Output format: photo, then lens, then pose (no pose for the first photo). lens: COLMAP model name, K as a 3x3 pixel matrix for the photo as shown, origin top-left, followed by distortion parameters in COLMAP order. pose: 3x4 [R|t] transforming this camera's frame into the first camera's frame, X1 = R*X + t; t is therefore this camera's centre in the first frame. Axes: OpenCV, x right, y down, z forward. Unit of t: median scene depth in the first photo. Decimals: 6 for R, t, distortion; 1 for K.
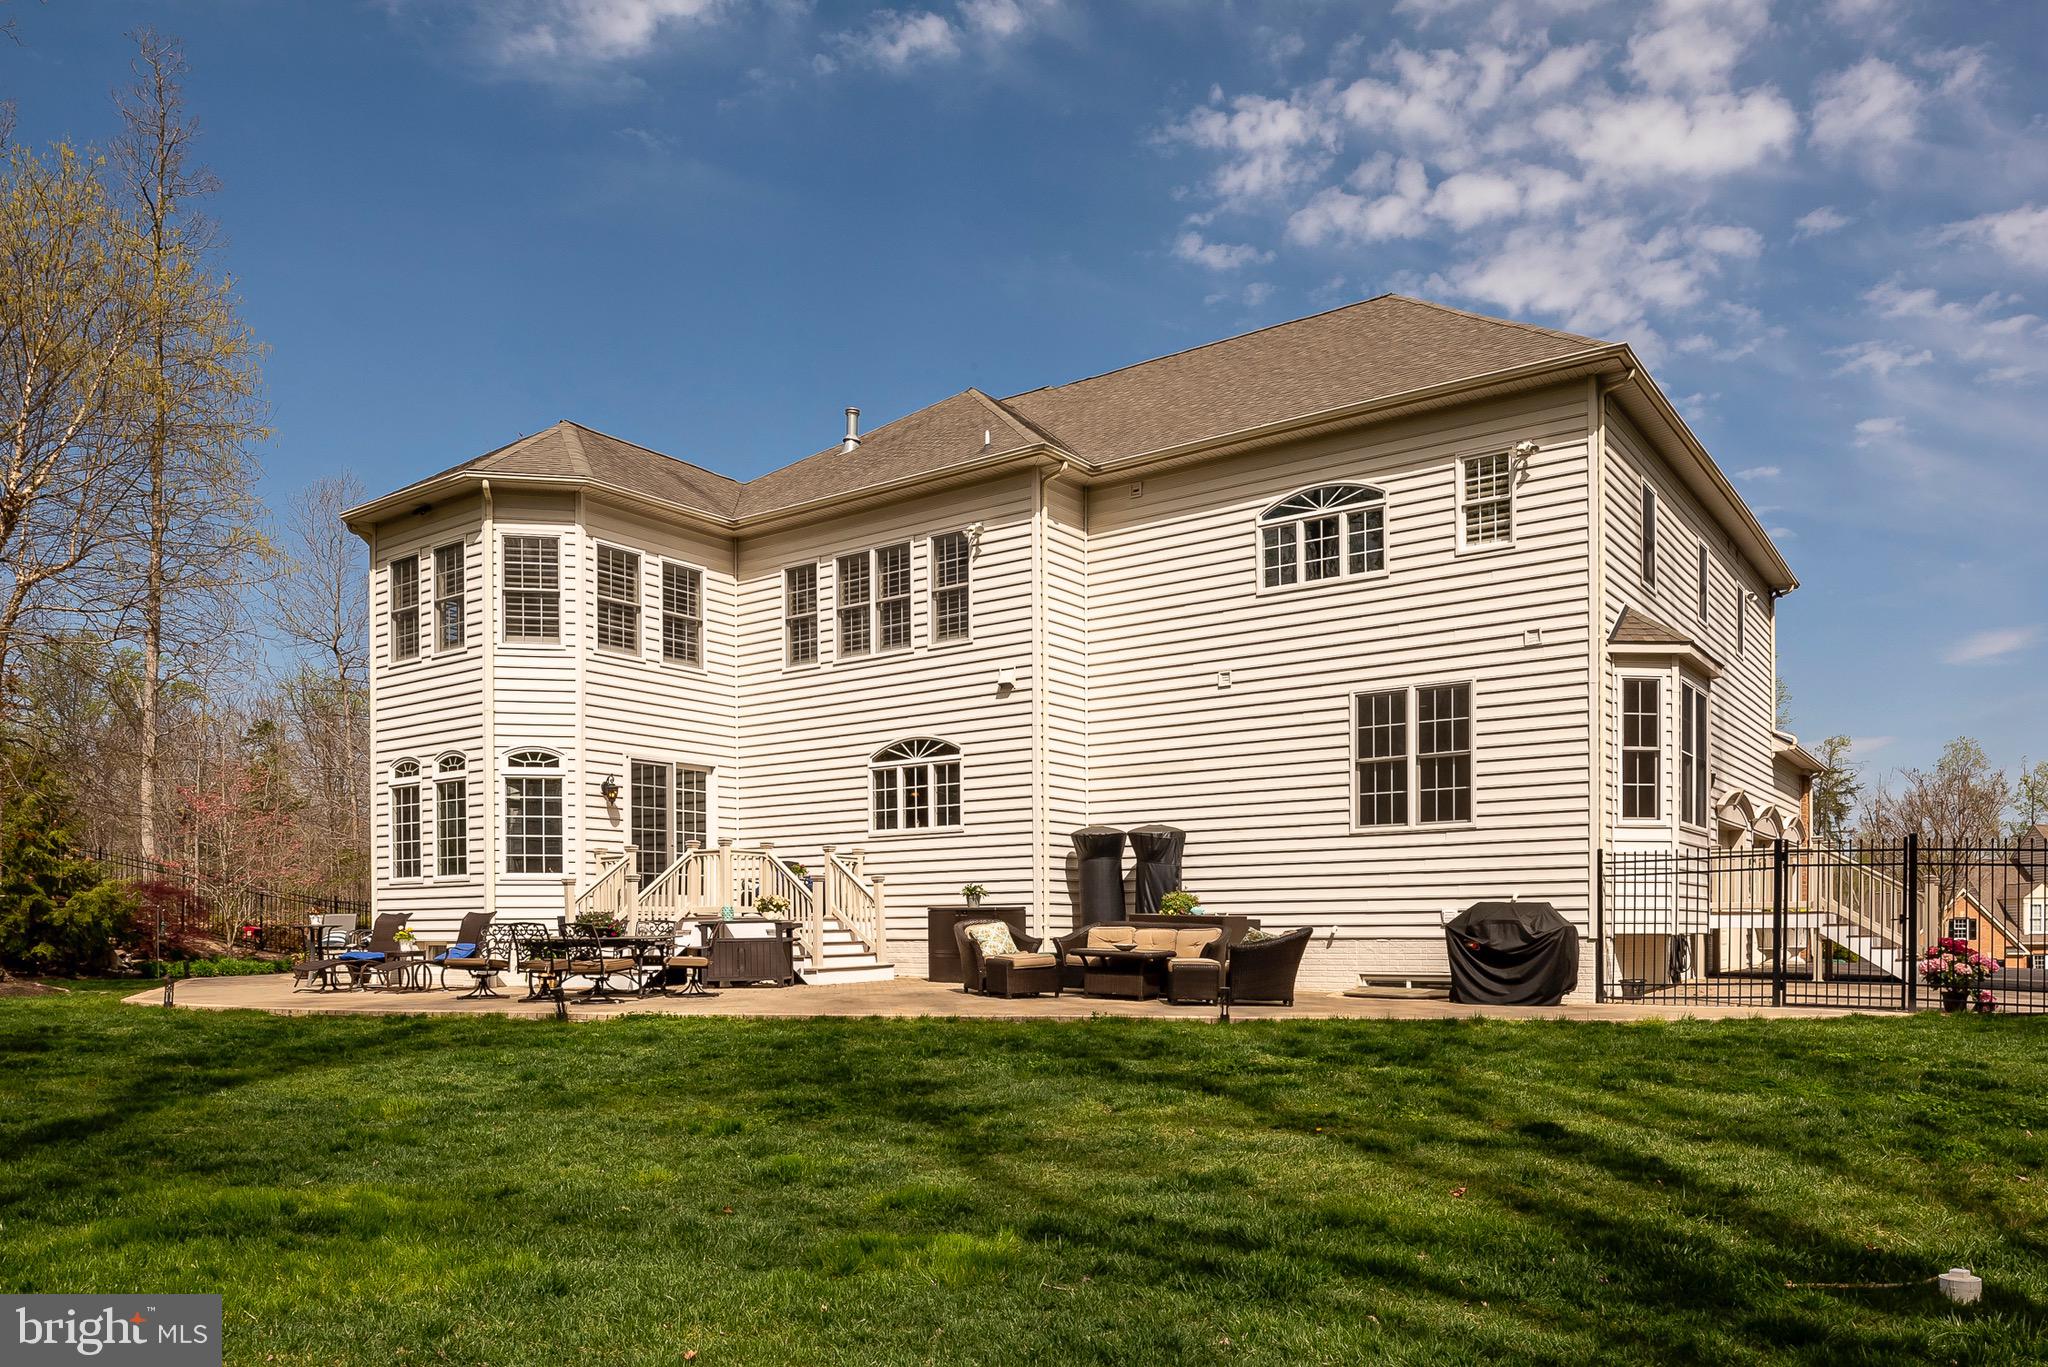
lens RADIAL K [[1480.9, 0, 1024.0], [0, 1480.9, 683.5], [0, 0, 1]] dist [-0.004113, 0.000505]
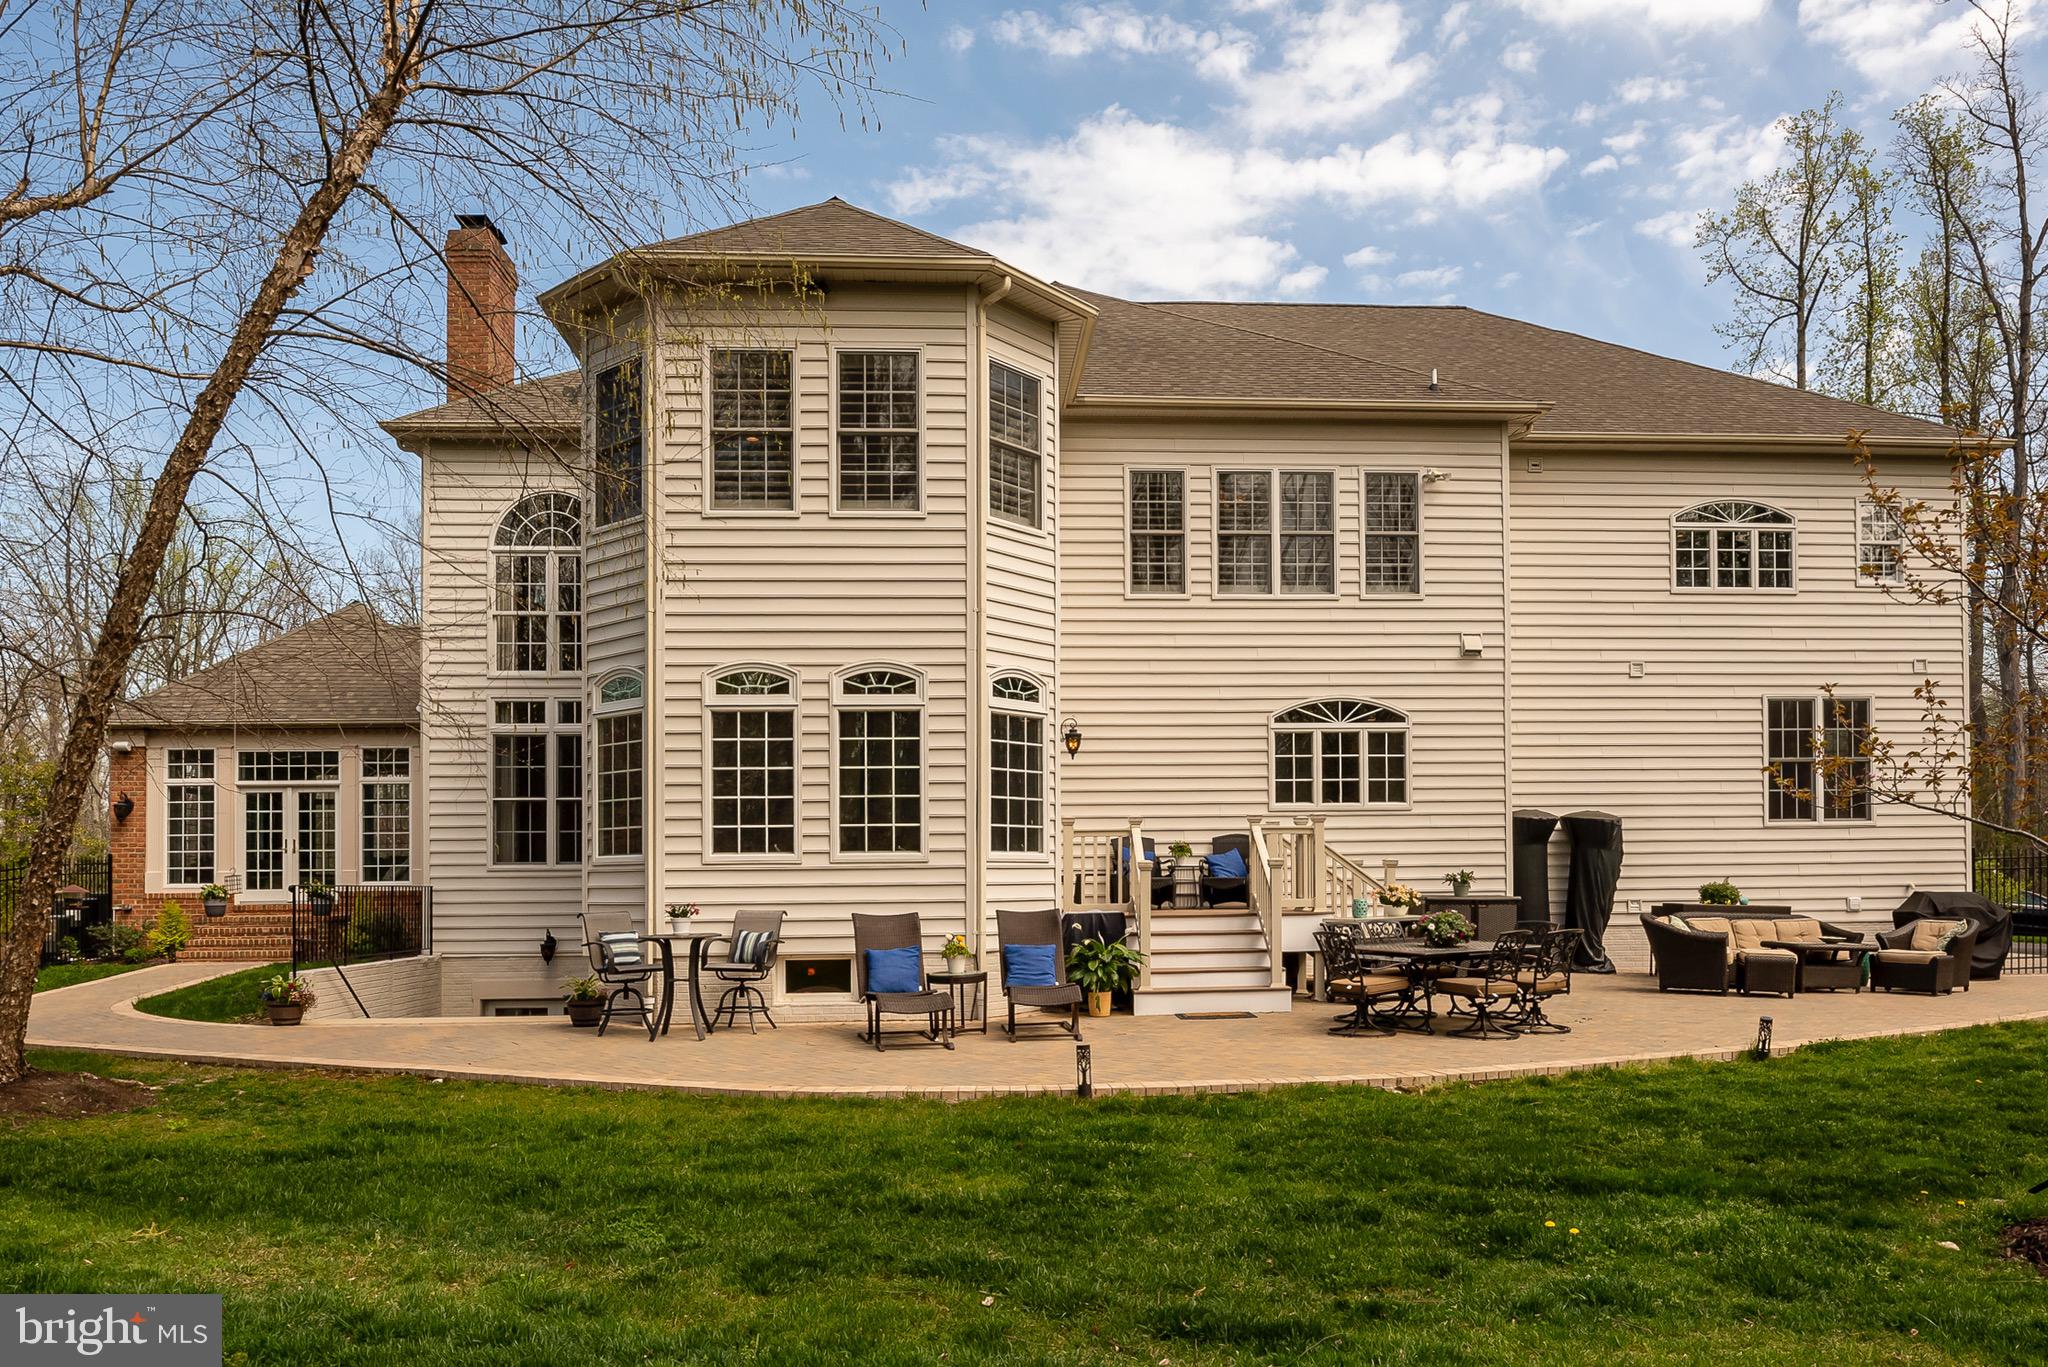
lens RADIAL K [[1480.9, 0, 1024.0], [0, 1480.9, 683.5], [0, 0, 1]] dist [-0.004113, 0.000505]
pose [[0.746009, 0.083906, 0.660628, -0.804624], [-0.104532, 0.994487, -0.008267, 0.055499], [-0.657680, -0.062889, 0.750668, 0.484828]]
